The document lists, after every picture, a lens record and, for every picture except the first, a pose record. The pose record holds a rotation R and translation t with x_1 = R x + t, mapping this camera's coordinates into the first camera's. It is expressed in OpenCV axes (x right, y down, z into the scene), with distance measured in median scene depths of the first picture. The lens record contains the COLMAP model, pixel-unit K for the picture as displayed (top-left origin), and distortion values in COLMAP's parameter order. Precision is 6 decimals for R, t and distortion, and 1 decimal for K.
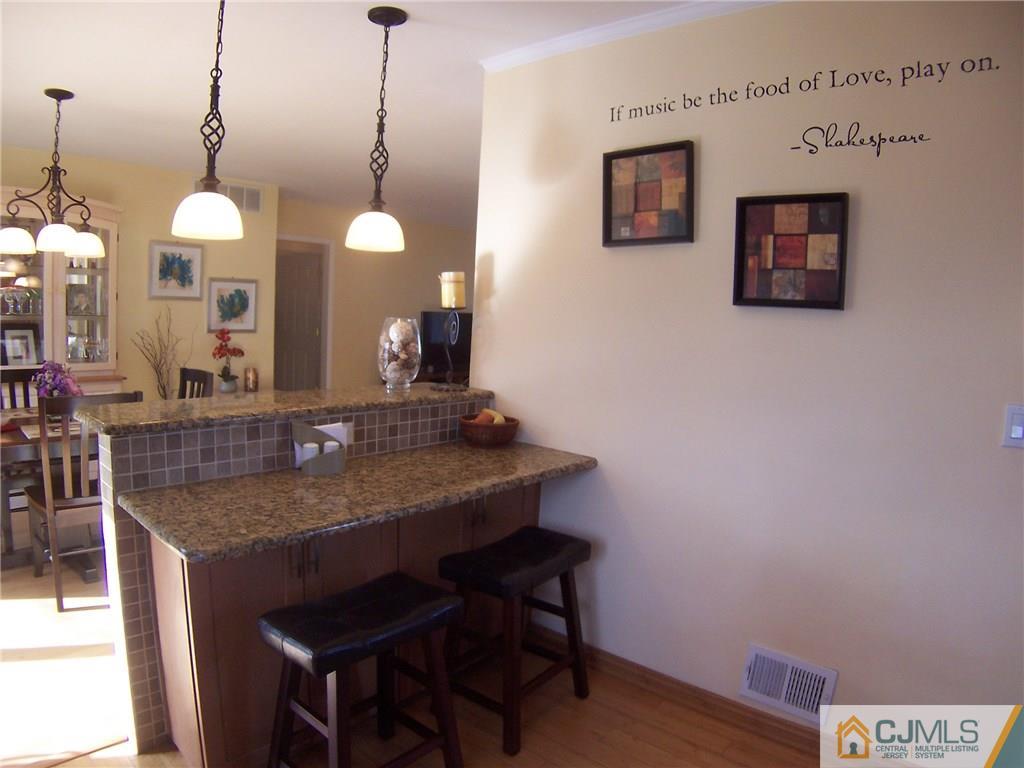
lens RADIAL K [[654.4, 0, 510.8], [0, 654.4, 385.4], [0, 0, 1]] dist [-0.207974, 0.065469]
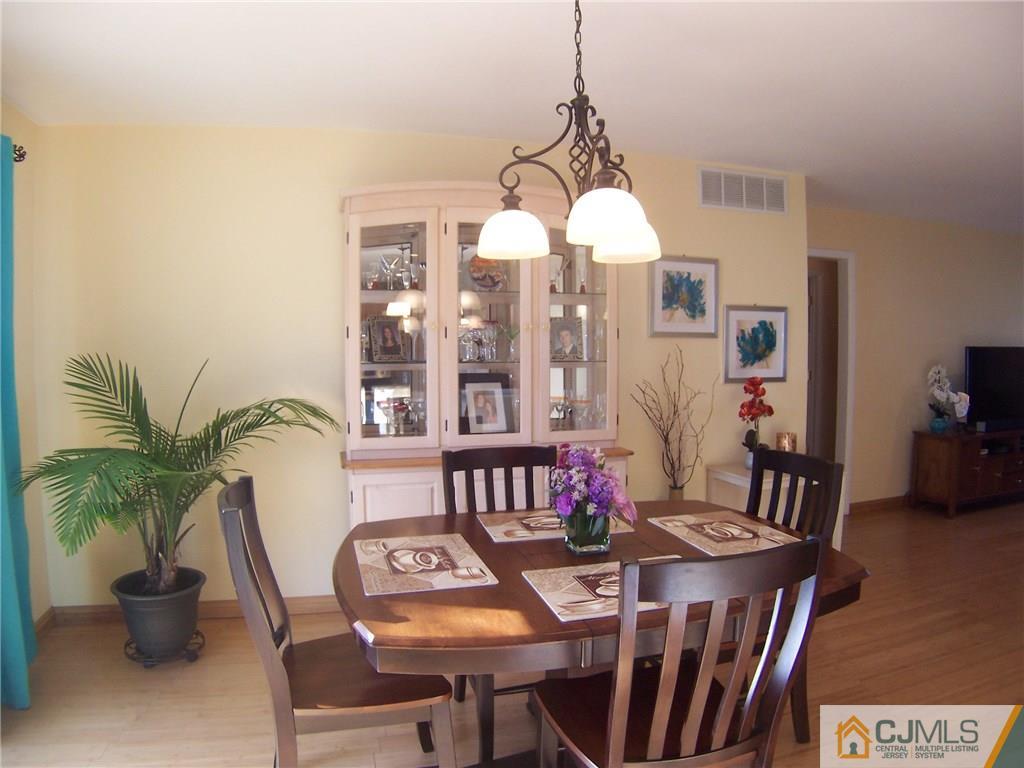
lens RADIAL K [[654.4, 0, 510.8], [0, 654.4, 385.4], [0, 0, 1]] dist [-0.207974, 0.065469]
pose [[0.833896, -0.013951, -0.551746, -0.299623], [-0.019303, 0.998332, -0.054416, -0.038803], [0.551584, 0.056028, 0.832235, 0.272728]]
